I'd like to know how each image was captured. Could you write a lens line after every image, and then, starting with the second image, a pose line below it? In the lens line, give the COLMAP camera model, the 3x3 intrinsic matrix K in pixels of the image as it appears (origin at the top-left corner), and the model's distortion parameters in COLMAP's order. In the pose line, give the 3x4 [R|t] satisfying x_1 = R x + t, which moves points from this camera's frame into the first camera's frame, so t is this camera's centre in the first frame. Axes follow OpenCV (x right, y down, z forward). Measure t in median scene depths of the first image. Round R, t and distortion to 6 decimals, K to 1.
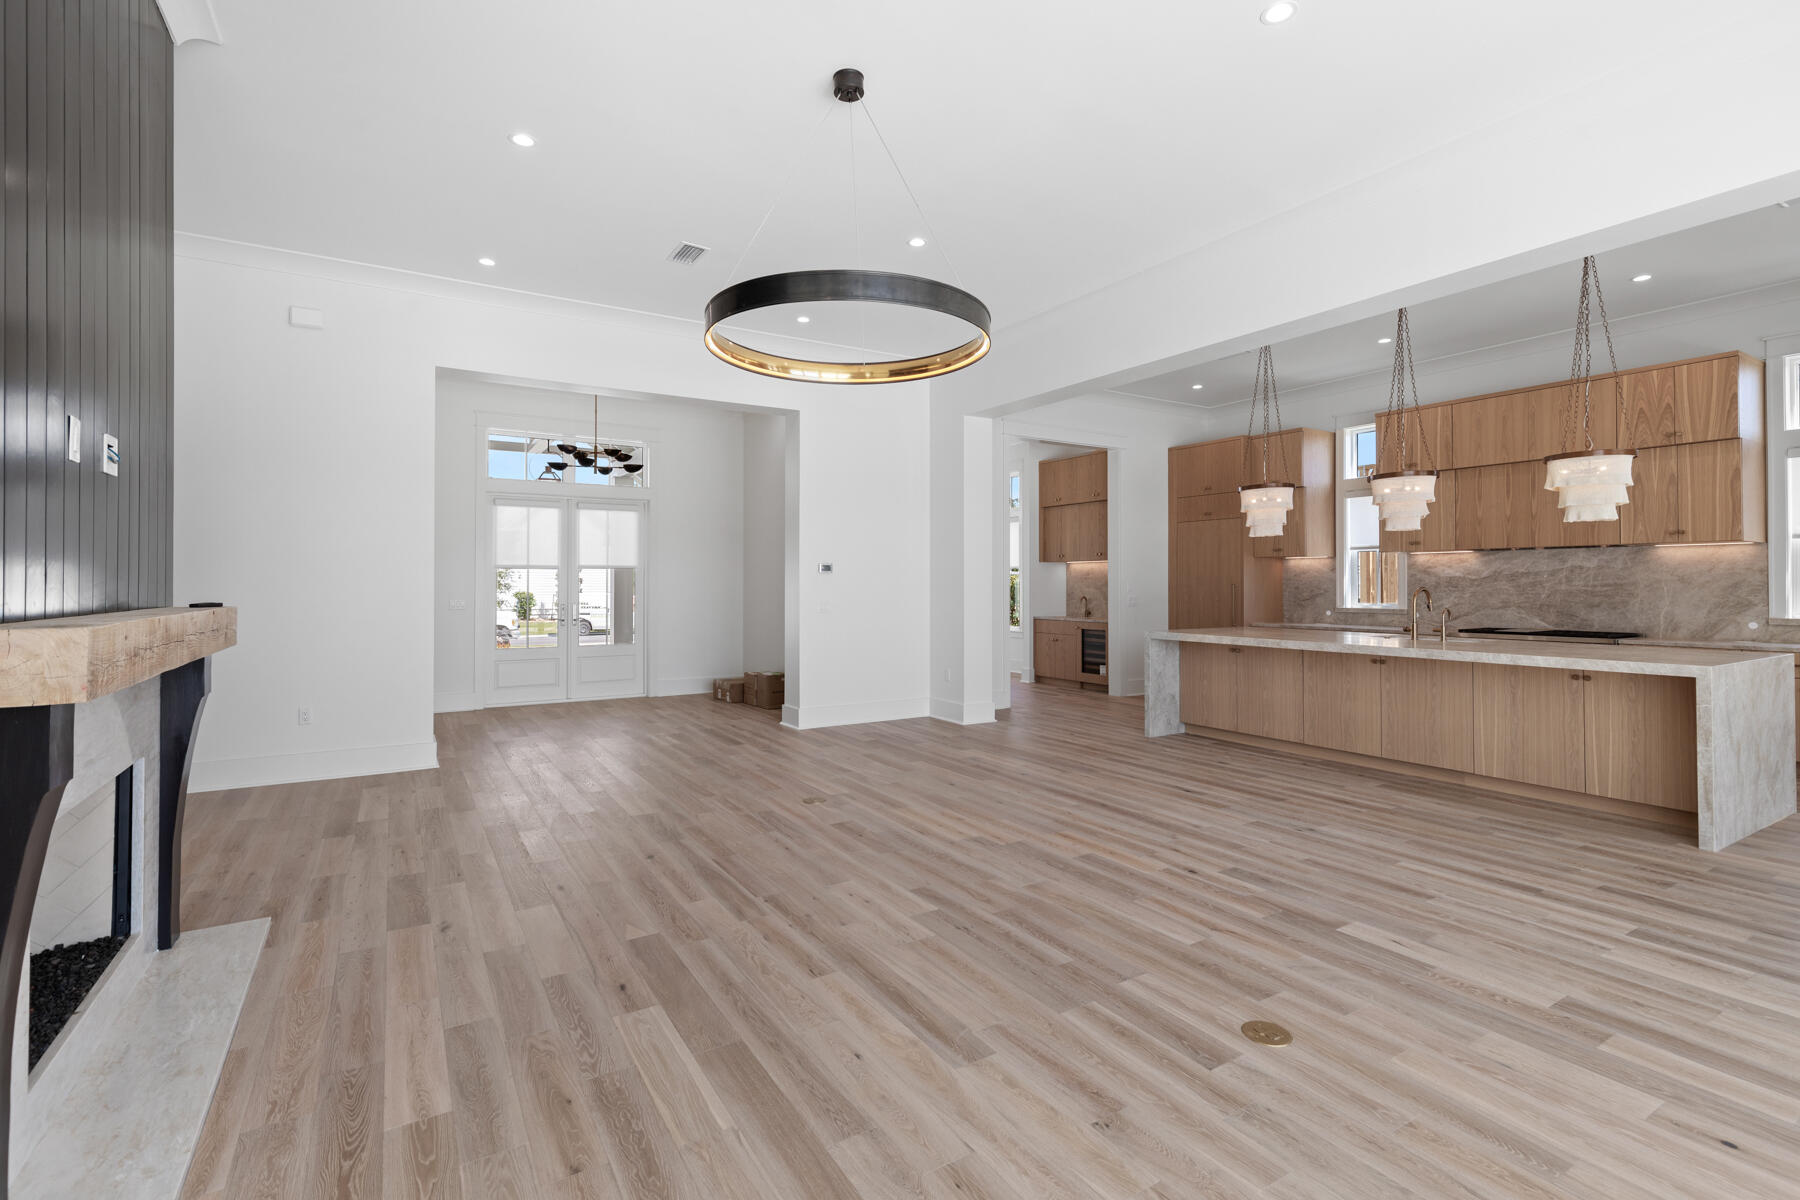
lens RADIAL K [[818.1, 0, 907.3], [0, 818.1, 575.2], [0, 0, 1]] dist [0.016648, -0.004705]
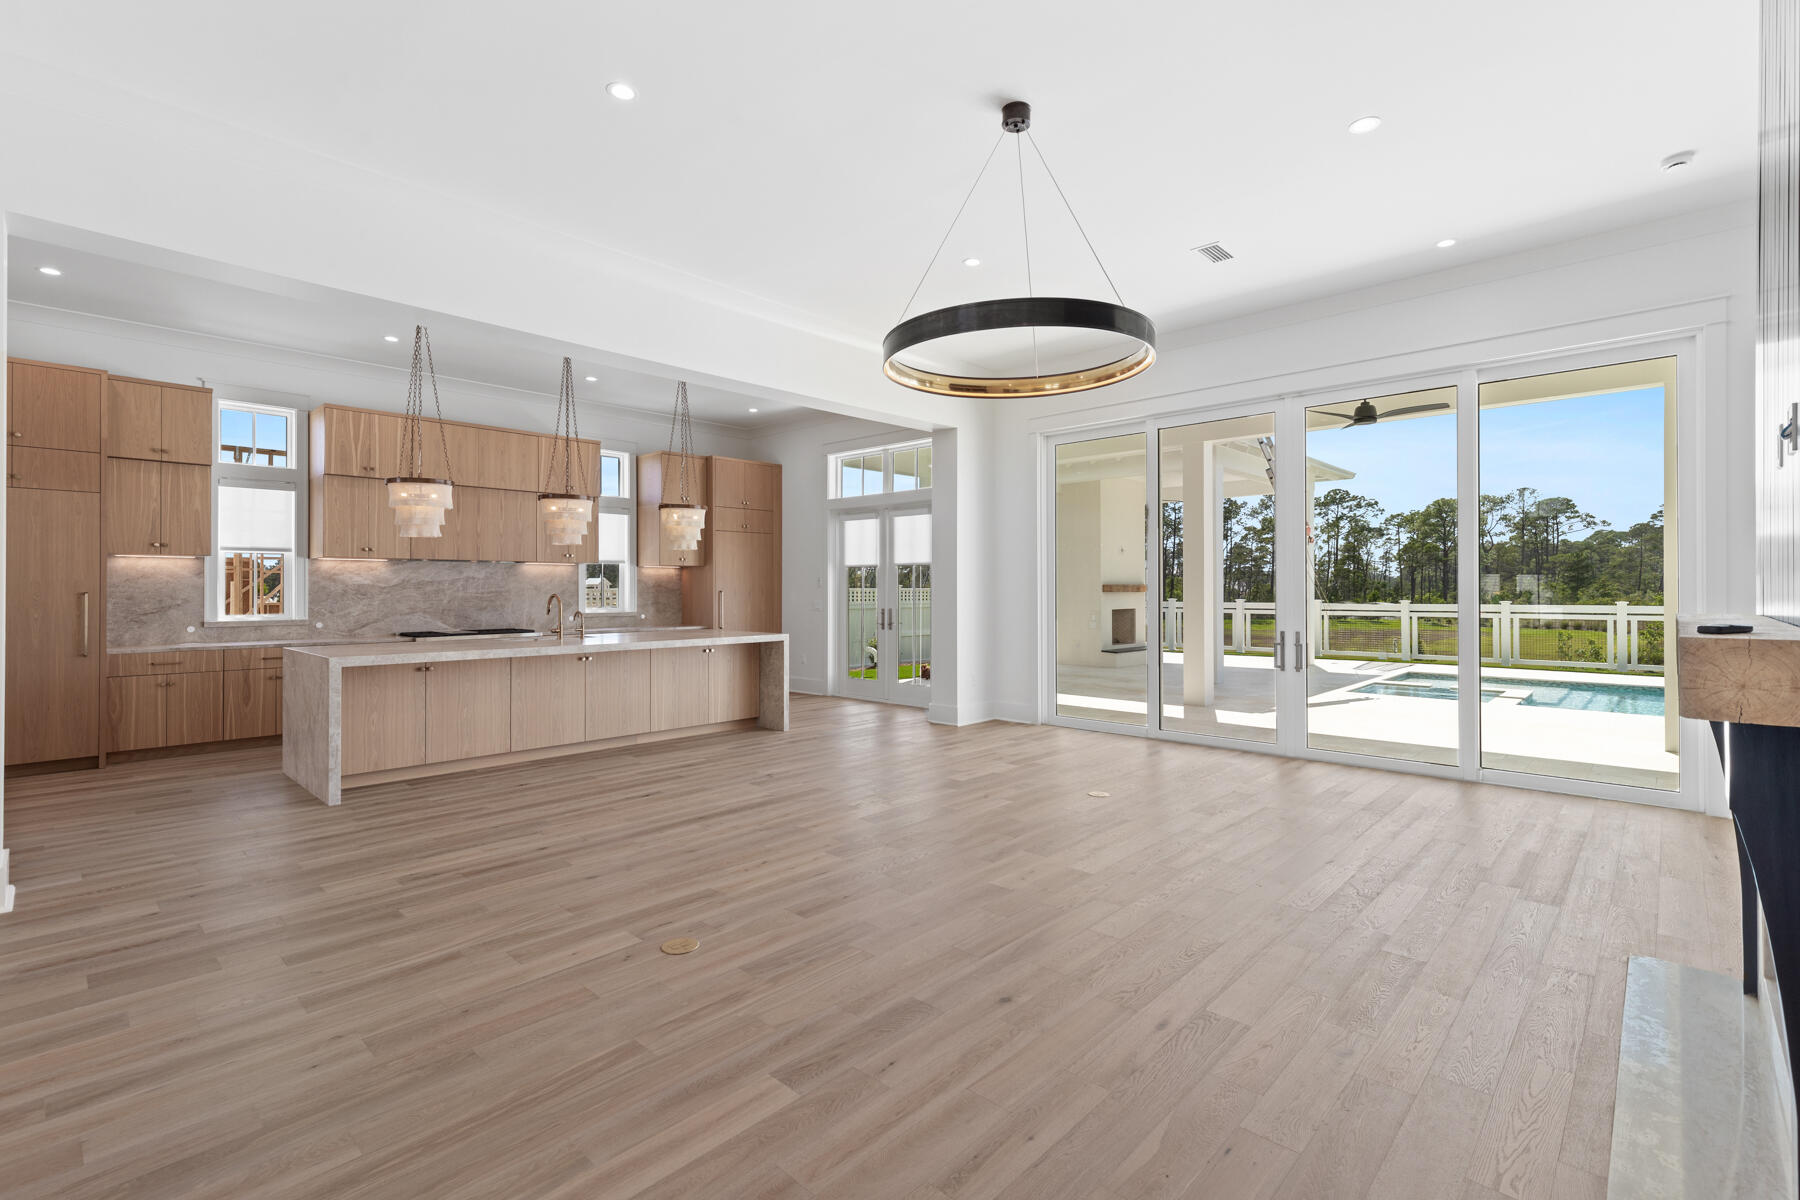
lens RADIAL K [[818.1, 0, 898.1], [0, 818.1, 587.7], [0, 0, 1]] dist [0.016648, -0.004705]
pose [[-0.254956, 0.004374, 0.966943, -0.596009], [-0.007670, 0.999949, -0.006546, 0.009445], [-0.966922, -0.009085, -0.254909, 0.801602]]
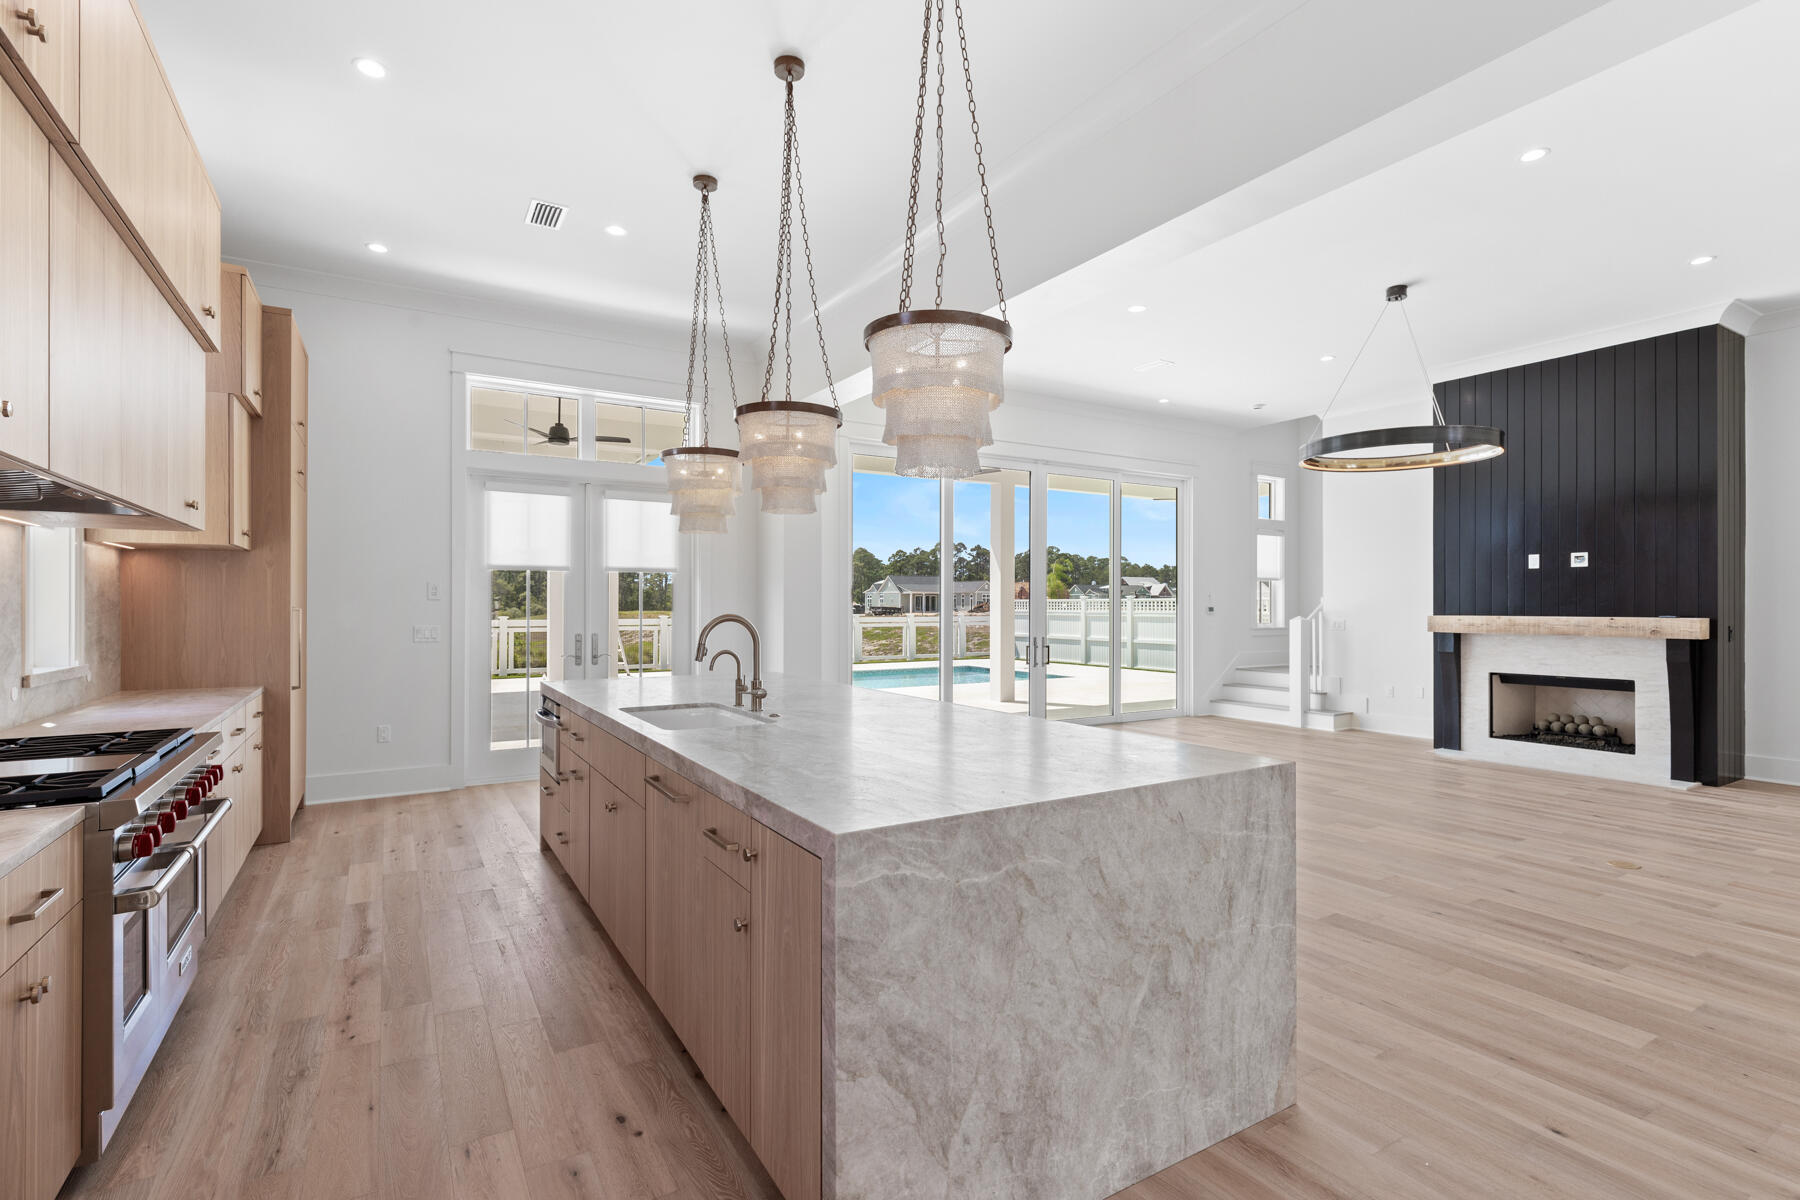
lens RADIAL K [[849.7, 0, 906.7], [0, 849.7, 603.1], [0, 0, 1]] dist [-0.001017, 0.001395]
pose [[-0.999999, 0.000687, 0.001213, 0.493948], [0.000671, 0.999912, -0.013243, 0.014418], [-0.001222, -0.013242, -0.999912, 1.498762]]
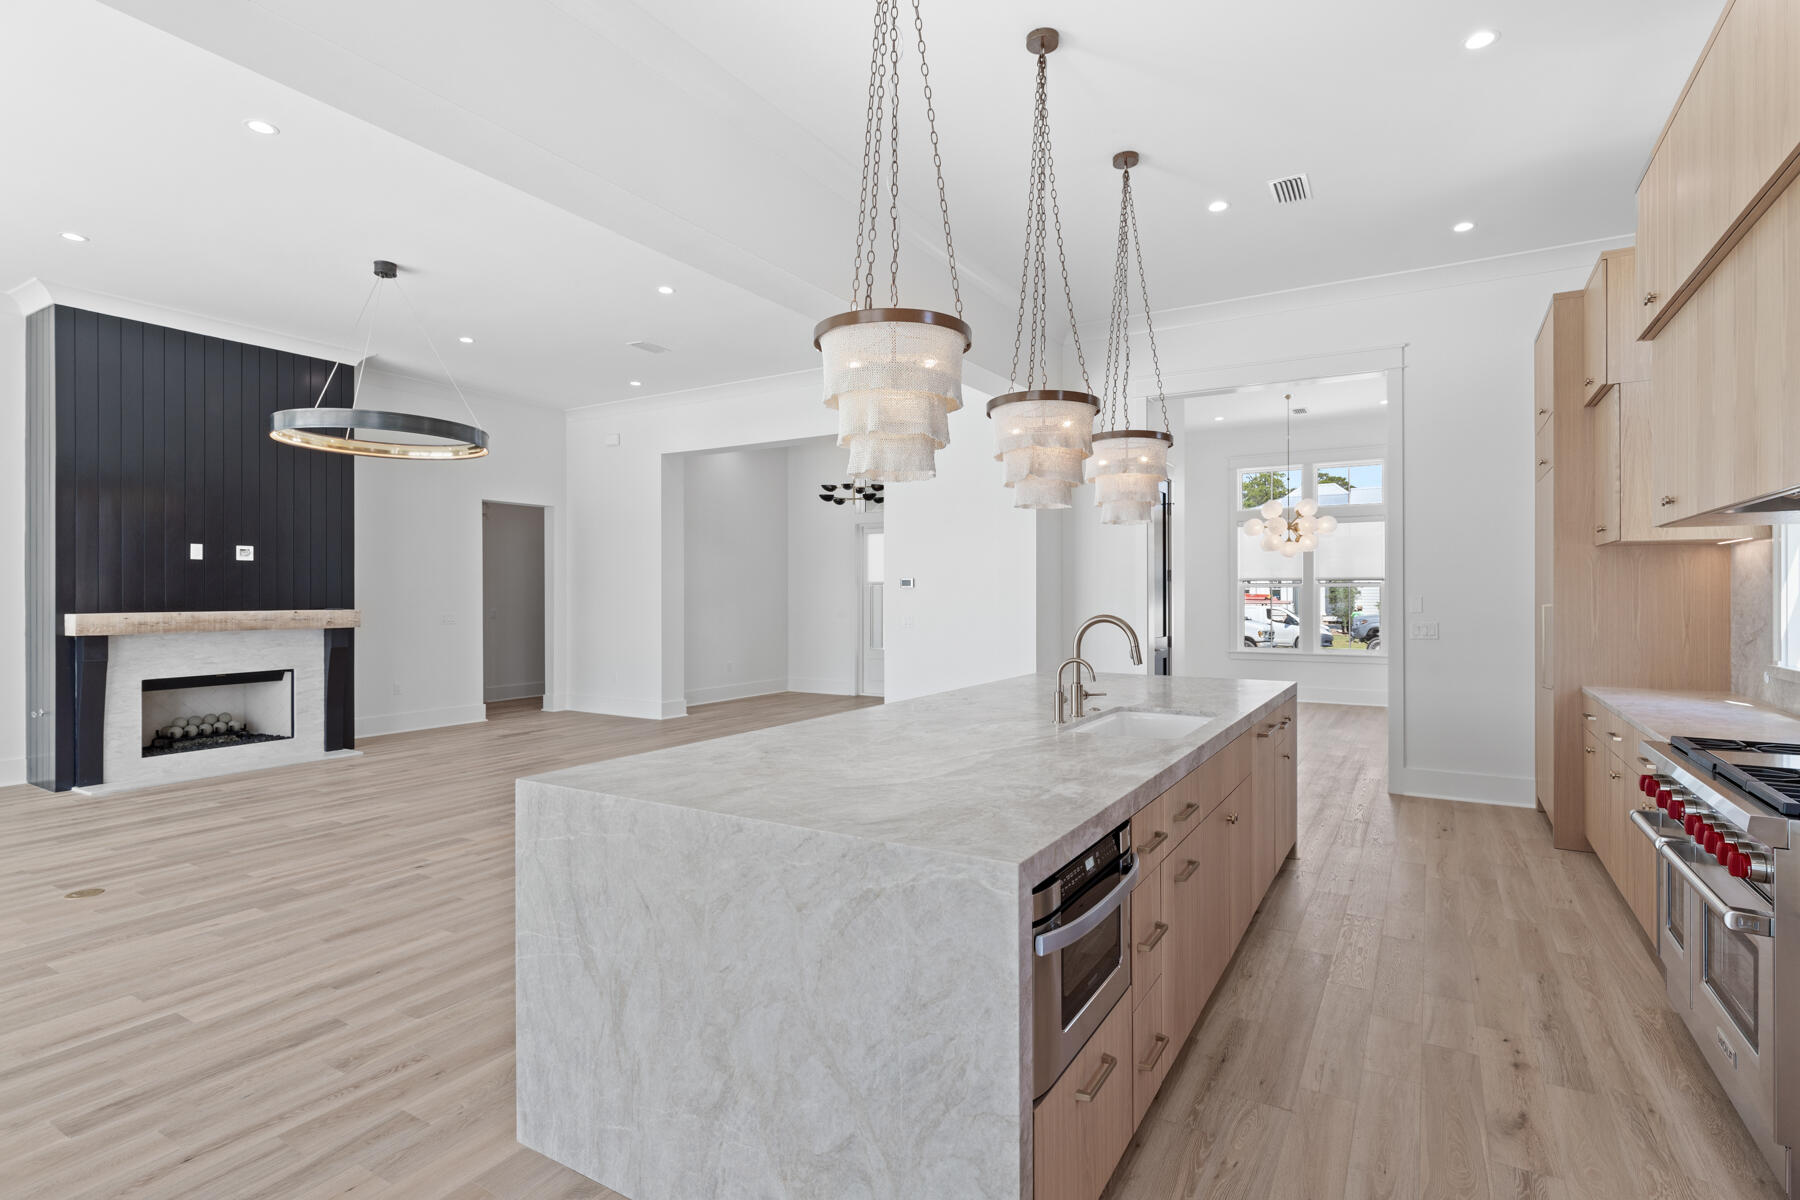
lens RADIAL K [[876.1, 0, 907.9], [0, 876.1, 591.6], [0, 0, 1]] dist [-0.002660, -0.000264]
pose [[0.463575, -0.001355, -0.886056, 1.010527], [0.009989, 0.999943, 0.003697, -0.002467], [0.886001, -0.010565, 0.463563, 0.624254]]
